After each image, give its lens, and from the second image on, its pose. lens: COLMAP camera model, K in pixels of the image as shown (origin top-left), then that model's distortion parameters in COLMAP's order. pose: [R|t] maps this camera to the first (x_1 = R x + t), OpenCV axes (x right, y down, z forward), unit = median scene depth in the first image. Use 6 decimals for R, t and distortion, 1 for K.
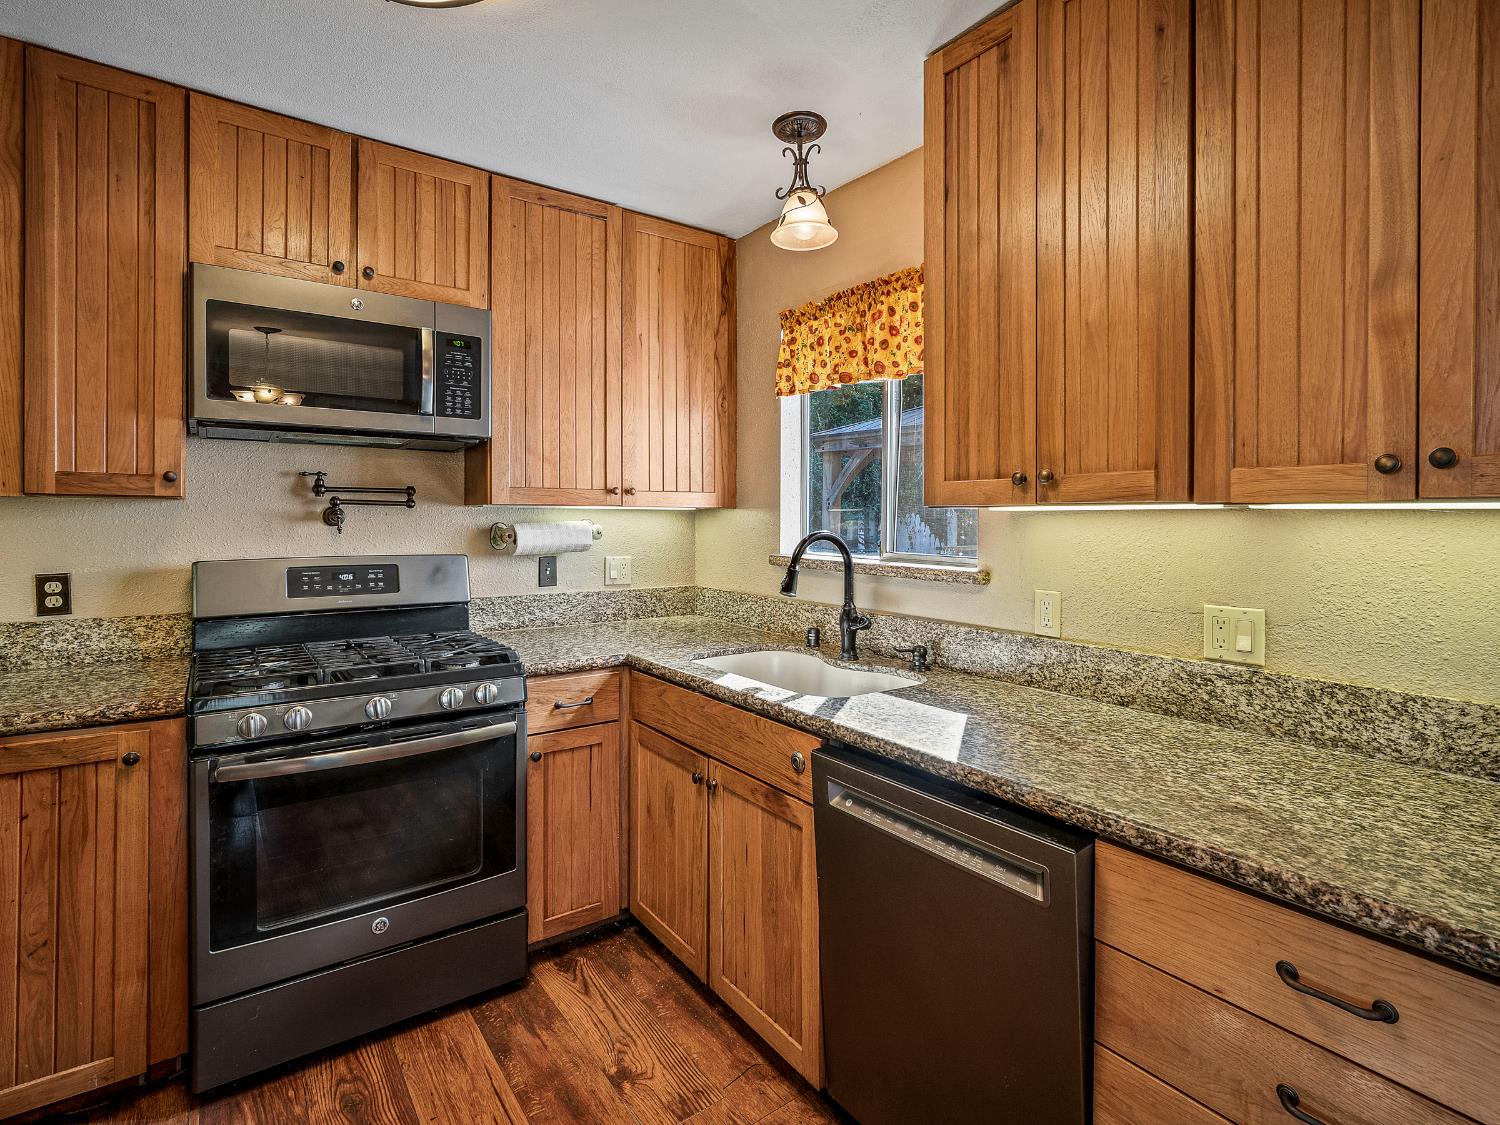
lens RADIAL K [[747.0, 0, 778.5], [0, 747.0, 522.3], [0, 0, 1]] dist [-0.014558, 0.003711]
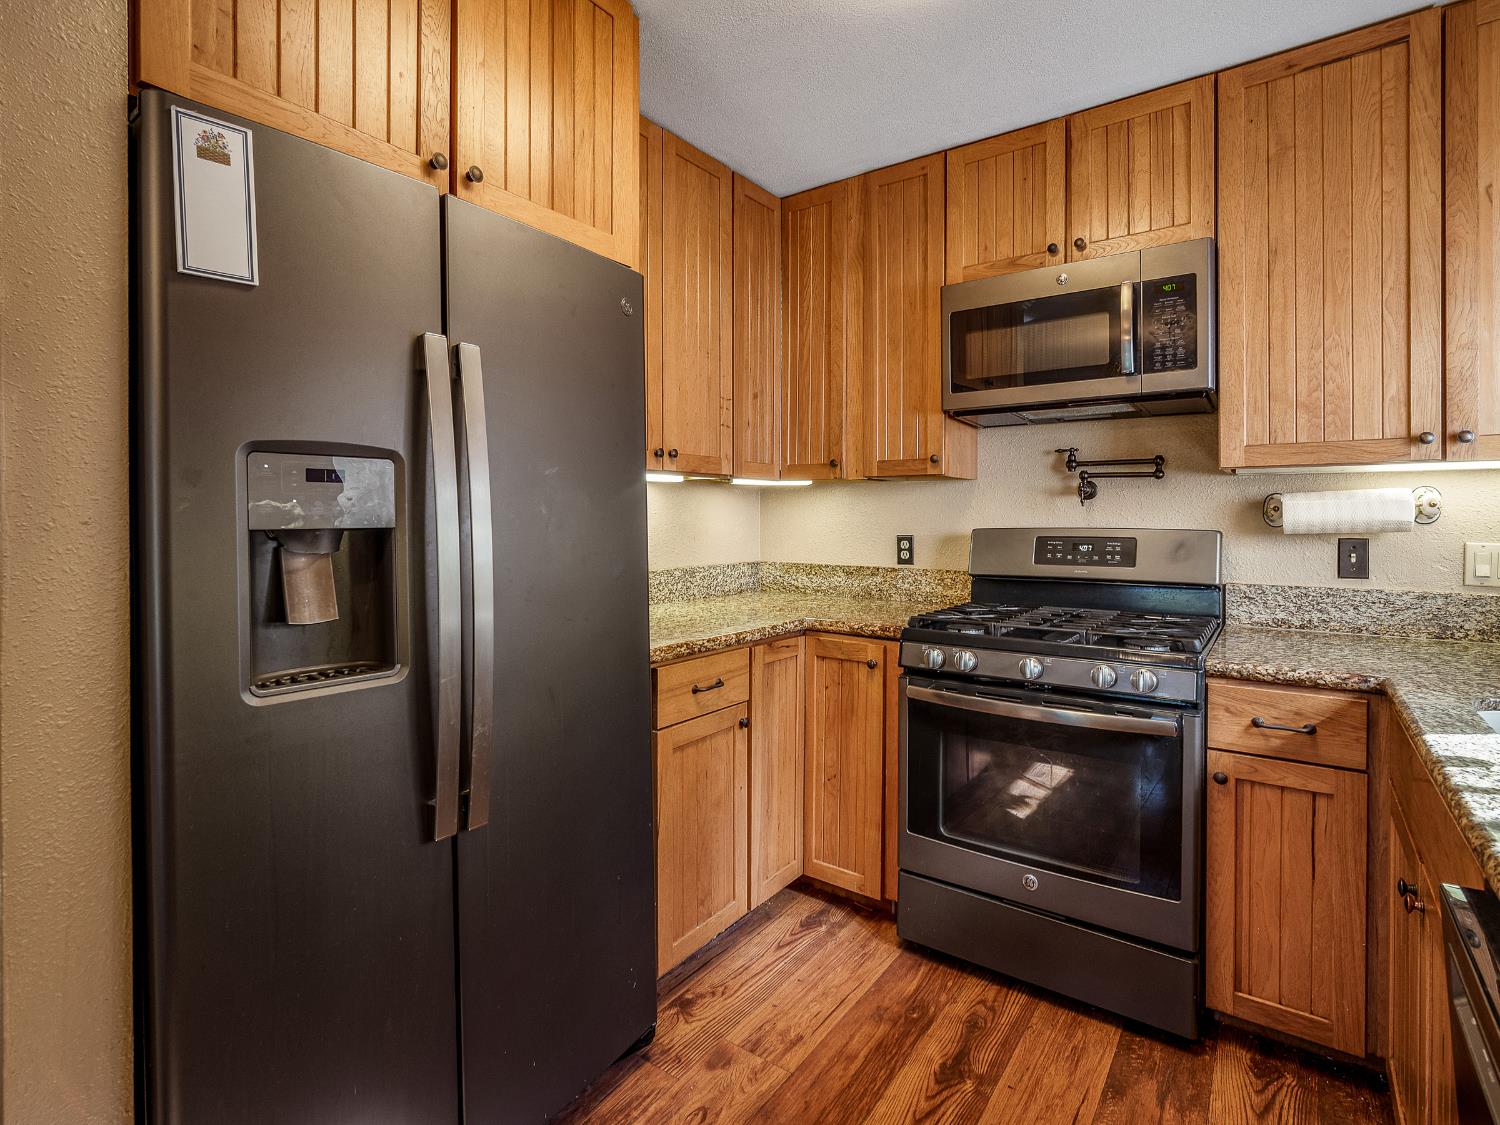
lens RADIAL K [[747.0, 0, 770.0], [0, 747.0, 521.6], [0, 0, 1]] dist [-0.014558, 0.003711]
pose [[0.303861, -0.000407, -0.952716, 0.274278], [-0.005326, 0.999984, -0.002126, 0.043458], [0.952701, 0.005720, 0.303854, 0.288533]]
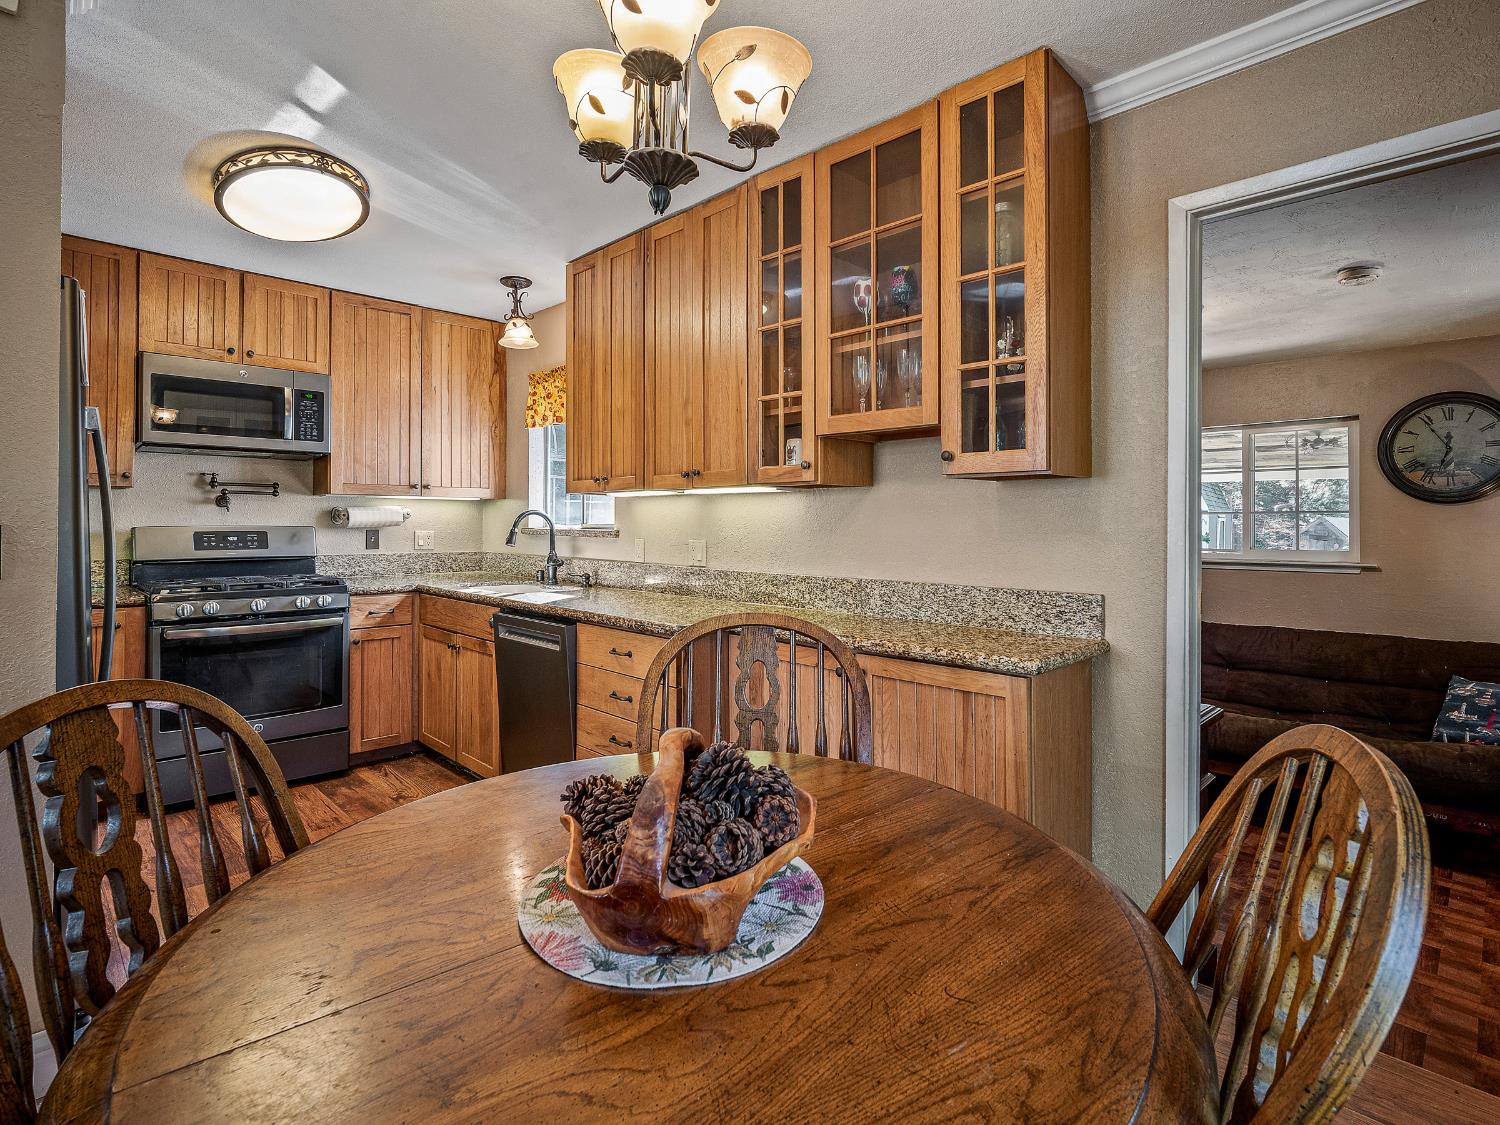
lens RADIAL K [[747.0, 0, 781.8], [0, 747.0, 517.4], [0, 0, 1]] dist [-0.014558, 0.003711]
pose [[0.988357, 0.000017, 0.152150, 0.363068], [0.001760, 0.999932, -0.011545, 0.050911], [-0.152140, 0.011678, 0.988290, -0.798966]]
